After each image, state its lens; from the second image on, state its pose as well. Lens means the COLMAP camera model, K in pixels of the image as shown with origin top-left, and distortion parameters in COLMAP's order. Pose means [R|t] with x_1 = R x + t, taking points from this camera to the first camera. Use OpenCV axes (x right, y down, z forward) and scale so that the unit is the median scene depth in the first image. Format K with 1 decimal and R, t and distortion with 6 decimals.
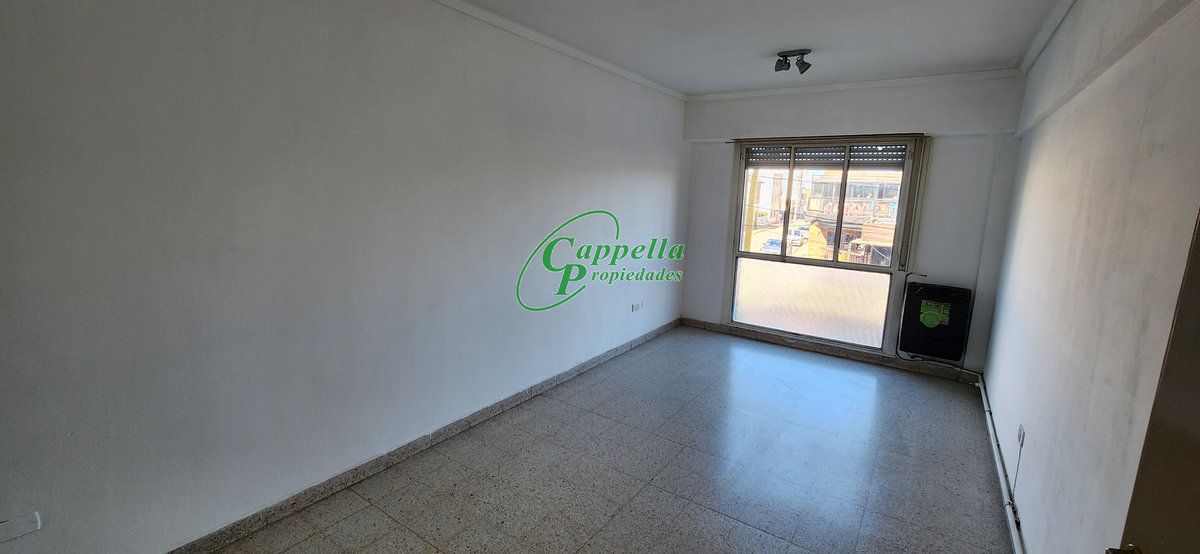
lens RADIAL K [[487.5, 0, 592.8], [0, 487.5, 269.2], [0, 0, 1]] dist [-0.001056, -0.000142]
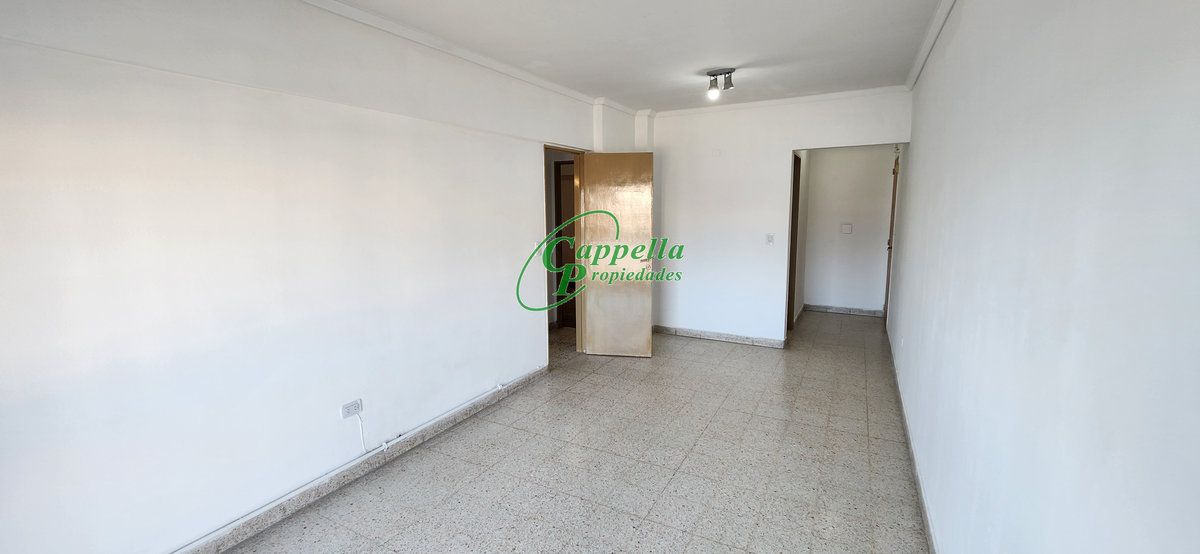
lens RADIAL K [[487.5, 0, 592.8], [0, 487.5, 269.2], [0, 0, 1]] dist [-0.001056, -0.000142]
pose [[-0.992863, -0.011222, -0.118735, 0.346282], [-0.045426, 0.956102, 0.289491, -0.233682], [0.110274, 0.292818, -0.949788, 1.507015]]
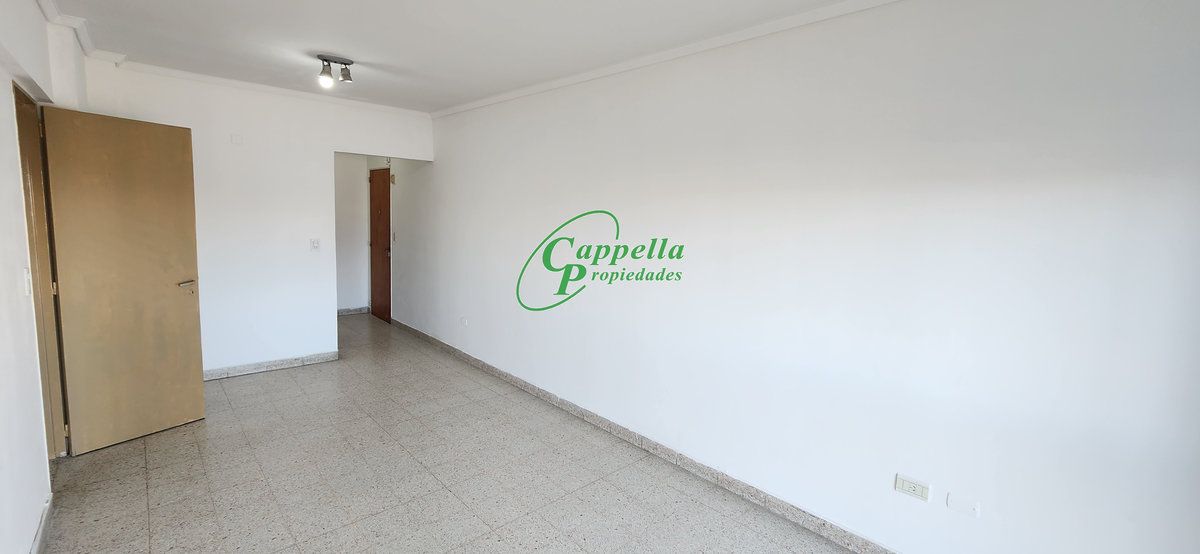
lens RADIAL K [[487.5, 0, 592.8], [0, 487.5, 269.2], [0, 0, 1]] dist [-0.001056, -0.000142]
pose [[-0.206140, 0.068443, -0.976126, 0.829743], [-0.202449, 0.972984, 0.110976, -0.154445], [0.957351, 0.220492, -0.186714, 1.119762]]
